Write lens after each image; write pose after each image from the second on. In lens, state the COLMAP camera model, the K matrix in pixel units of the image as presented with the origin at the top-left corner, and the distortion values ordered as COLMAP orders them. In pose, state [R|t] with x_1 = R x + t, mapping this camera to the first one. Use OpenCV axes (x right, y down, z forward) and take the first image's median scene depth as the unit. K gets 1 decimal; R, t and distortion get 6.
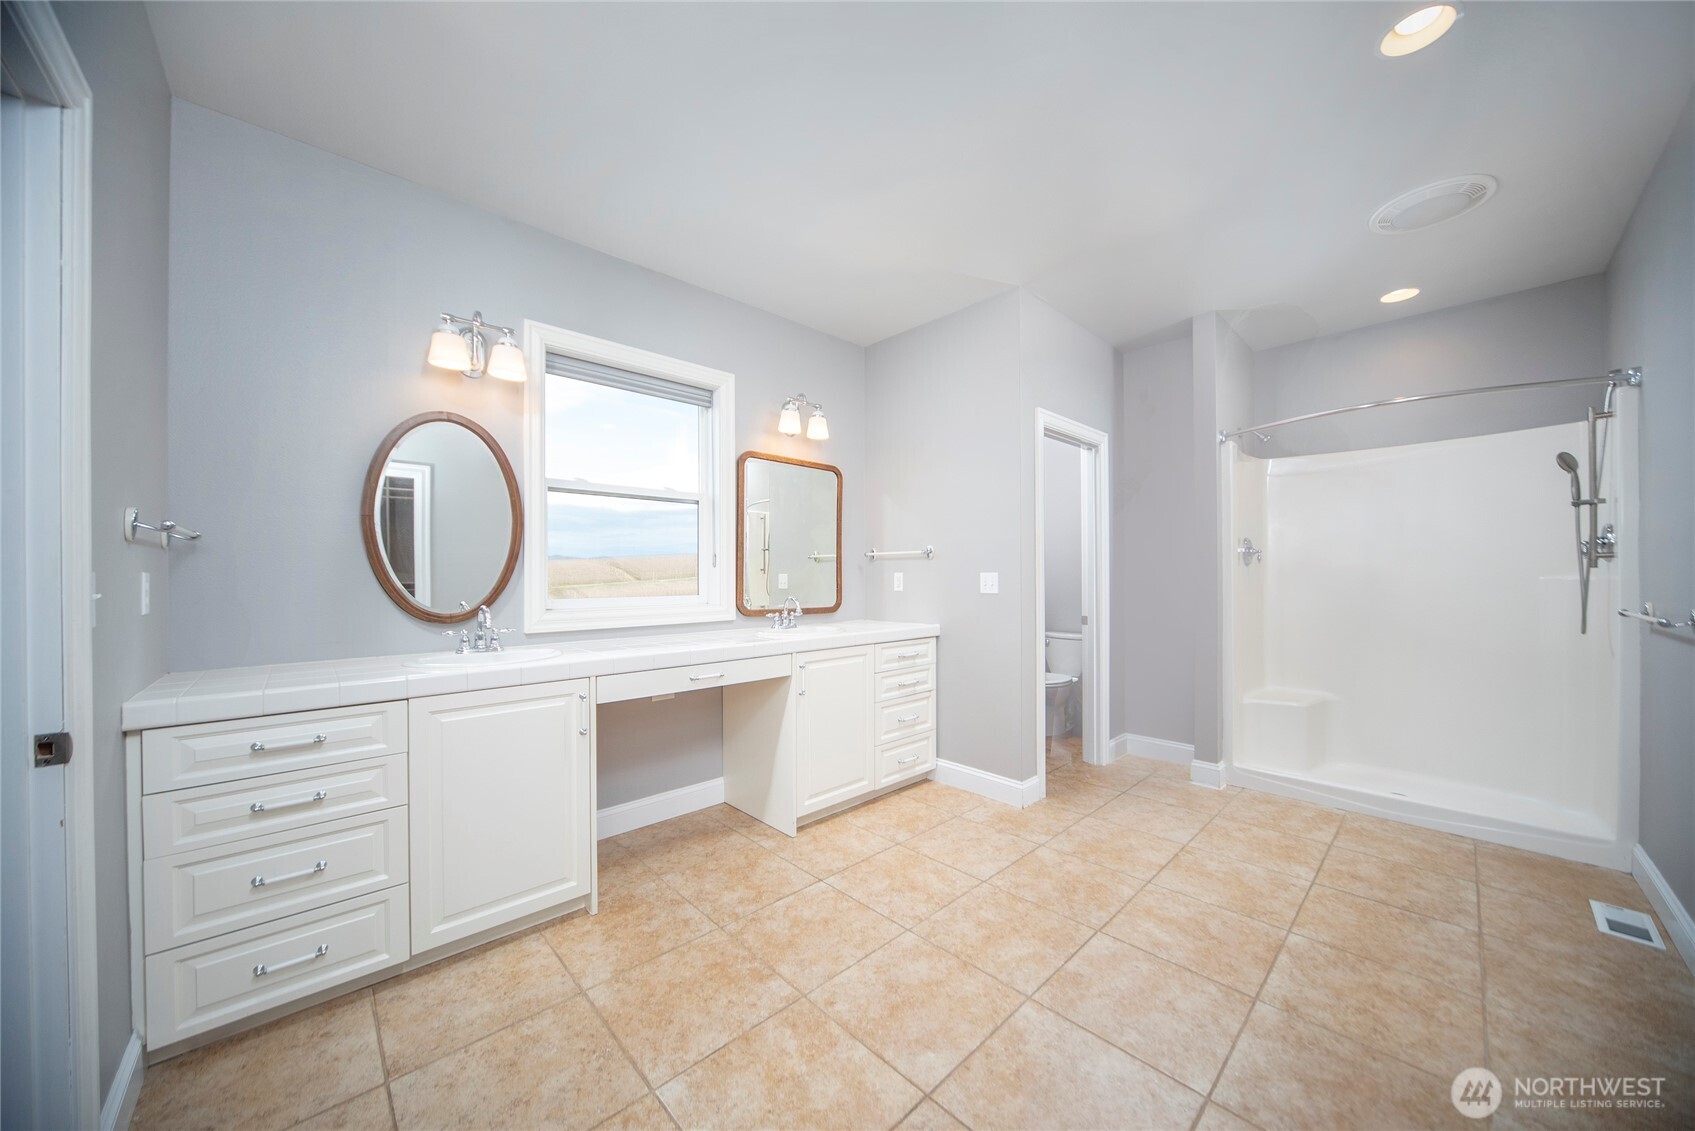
lens RADIAL K [[583.9, 0, 894.4], [0, 583.9, 577.4], [0, 0, 1]] dist [-0.009569, -0.000025]
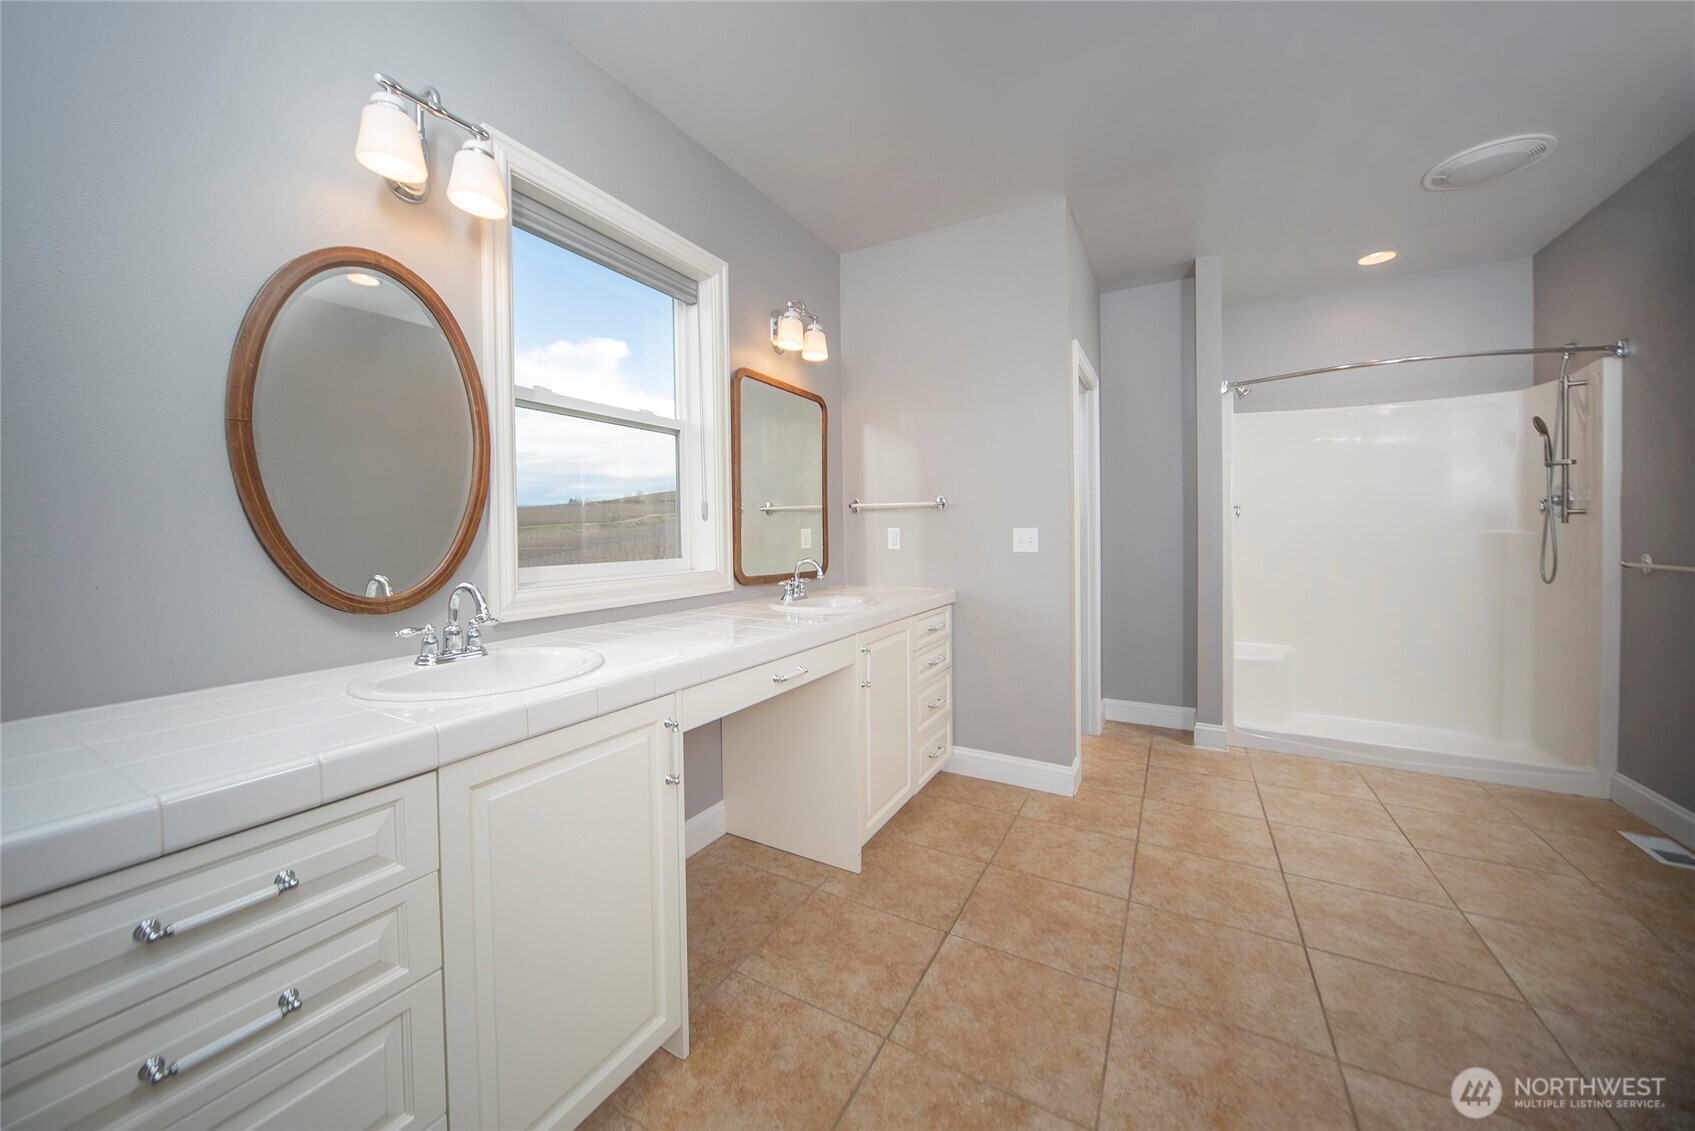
lens RADIAL K [[606.0, 0, 841.0], [0, 606.0, 544.6], [0, 0, 1]] dist [-0.009829, 0.000130]
pose [[0.967328, -0.006743, 0.253437, -0.390169], [0.002072, 0.999823, 0.018693, -0.001094], [-0.253518, -0.017557, 0.967171, 0.242003]]
